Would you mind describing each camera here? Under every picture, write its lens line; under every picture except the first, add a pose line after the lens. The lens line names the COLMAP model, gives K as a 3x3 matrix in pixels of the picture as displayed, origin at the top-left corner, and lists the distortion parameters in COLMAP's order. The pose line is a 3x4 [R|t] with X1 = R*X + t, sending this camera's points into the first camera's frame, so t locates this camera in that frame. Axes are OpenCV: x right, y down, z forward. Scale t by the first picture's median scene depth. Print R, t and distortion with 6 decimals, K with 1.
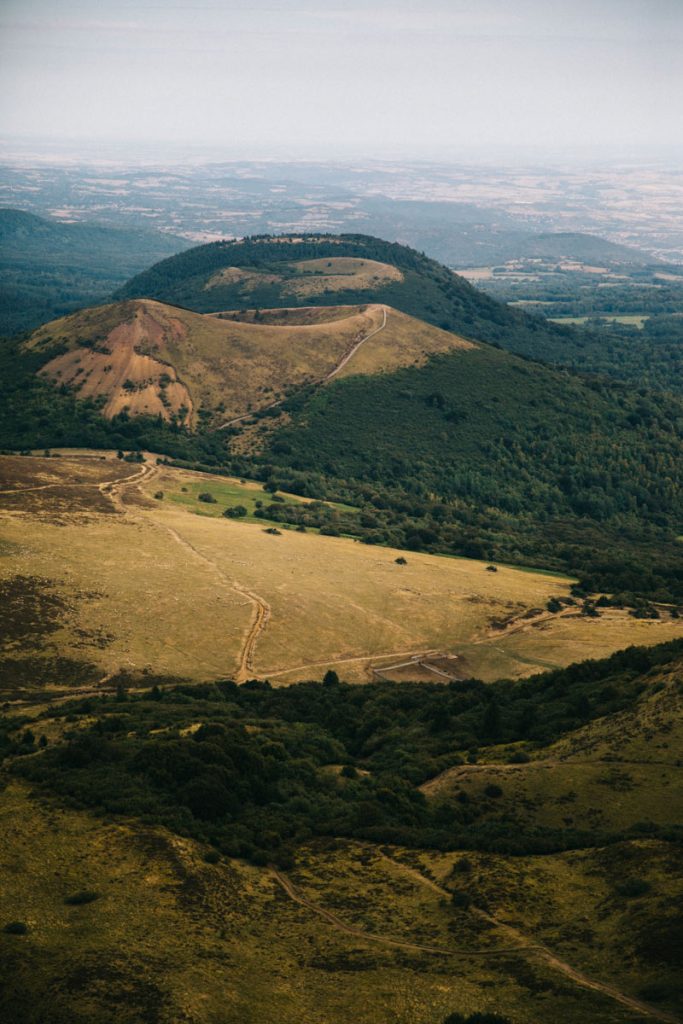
lens RADIAL K [[2504.8, 0, 341.5], [0, 2504.8, 512.0], [0, 0, 1]] dist [0.555582, 0.207083]
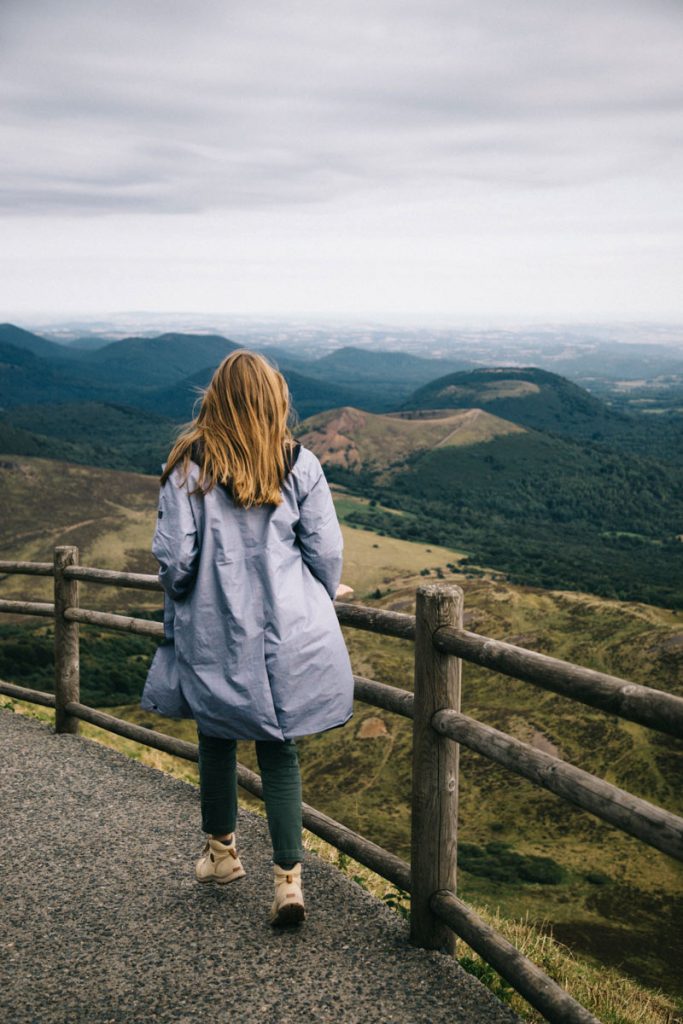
lens RADIAL K [[1260.7, 0, 341.5], [0, 1260.7, 512.0], [0, 0, 1]] dist [0.148548, 0.006781]
pose [[0.976540, 0.027405, -0.213585, 0.139945], [-0.024938, 0.999588, 0.014240, -0.014319], [0.213887, -0.008580, 0.976821, -0.000061]]
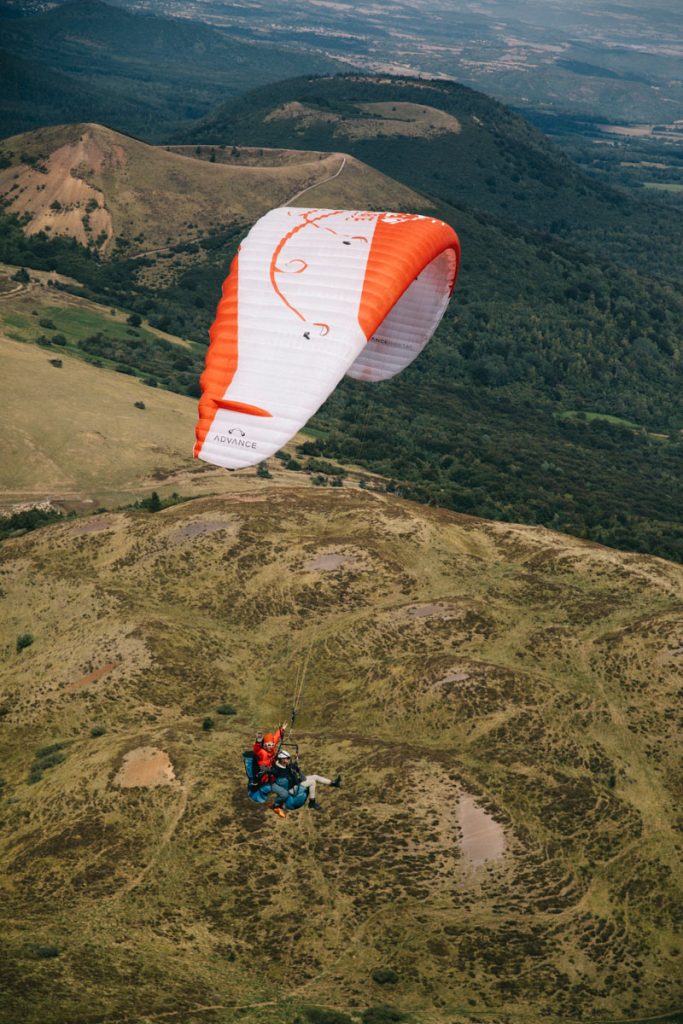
lens RADIAL K [[2388.5, 0, 341.5], [0, 2388.5, 512.0], [0, 0, 1]] dist [0.543732, -0.153150]
pose [[0.989325, 0.116159, -0.087996, 0.130952], [-0.109527, 0.991013, 0.076788, -0.014599], [0.096125, -0.066330, 0.993157, 0.008268]]
